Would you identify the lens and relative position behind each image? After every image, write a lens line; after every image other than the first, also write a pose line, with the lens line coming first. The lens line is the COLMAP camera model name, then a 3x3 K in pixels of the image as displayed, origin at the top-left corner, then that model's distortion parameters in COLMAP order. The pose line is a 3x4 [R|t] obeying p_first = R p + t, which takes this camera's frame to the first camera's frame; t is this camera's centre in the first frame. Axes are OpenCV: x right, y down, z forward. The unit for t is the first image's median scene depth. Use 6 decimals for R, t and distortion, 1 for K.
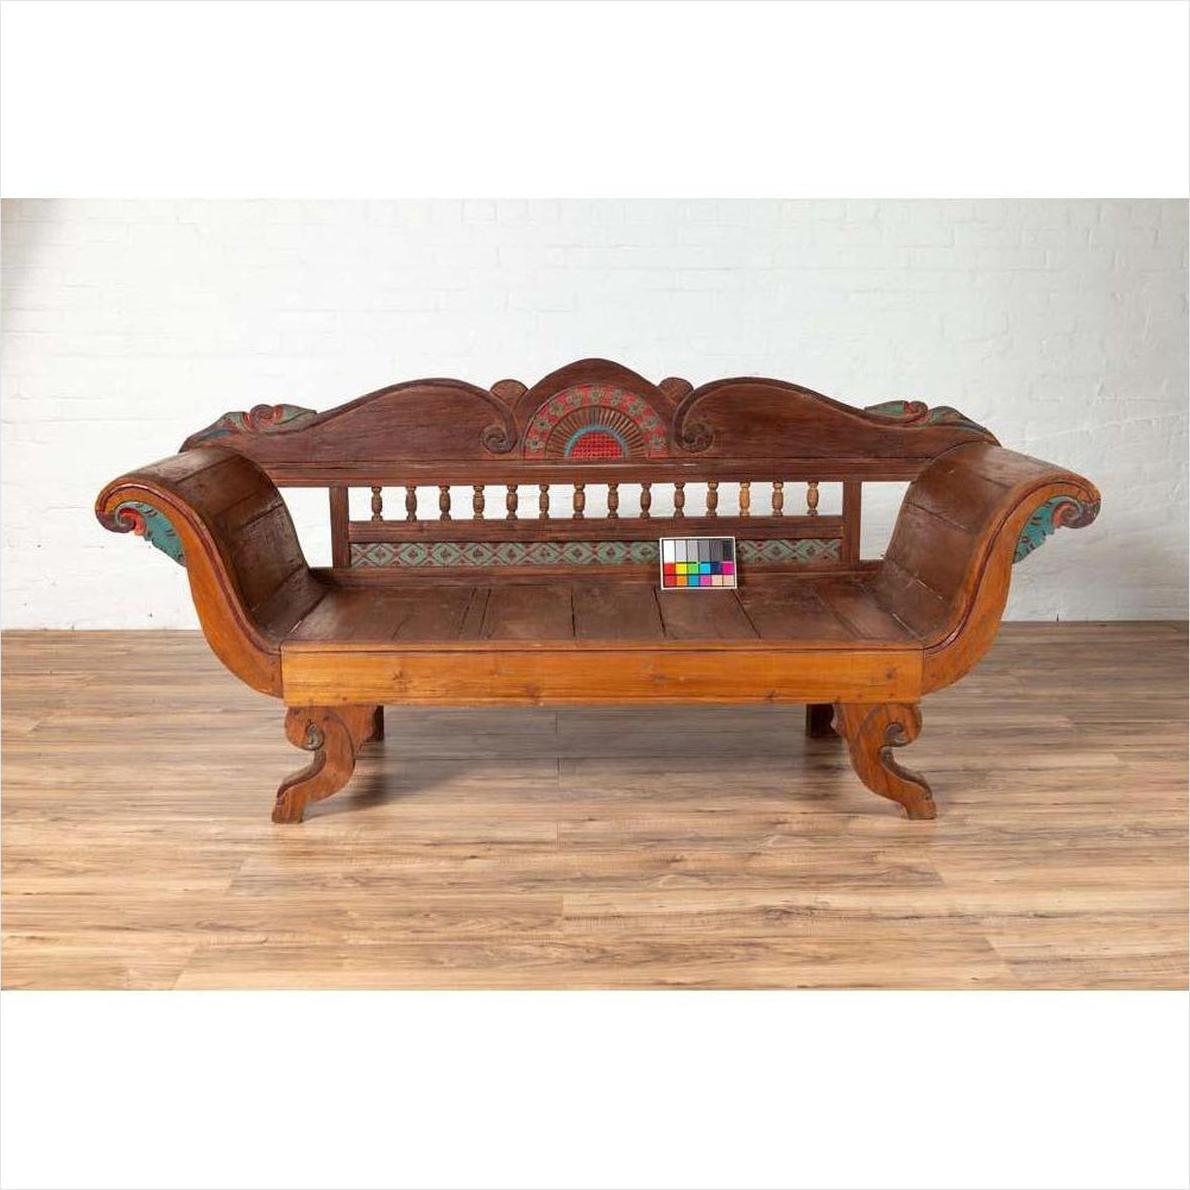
lens RADIAL K [[1393.2, 0, 594.2], [0, 1393.2, 611.5], [0, 0, 1]] dist [0.016362, -0.001226]
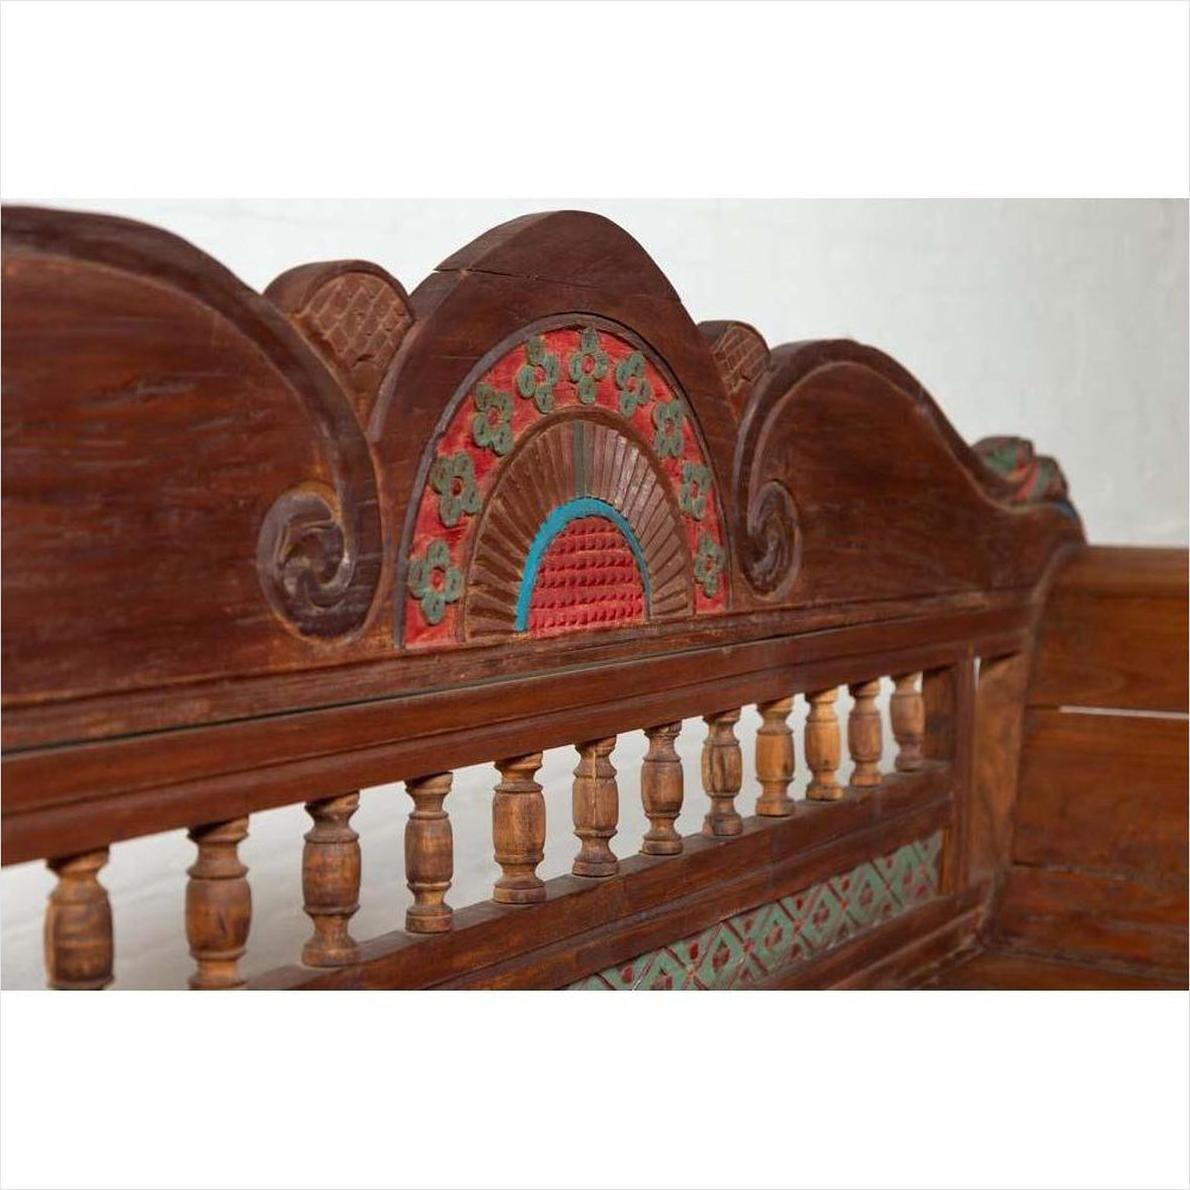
lens RADIAL K [[1934.1, 0, 584.9], [0, 1934.1, 619.6], [0, 0, 1]] dist [0.017722, -0.080482]
pose [[0.541180, -0.048686, 0.839496, -0.324195], [0.165263, 0.985011, -0.049412, -0.113139], [-0.824508, 0.165478, 0.541114, 0.970207]]
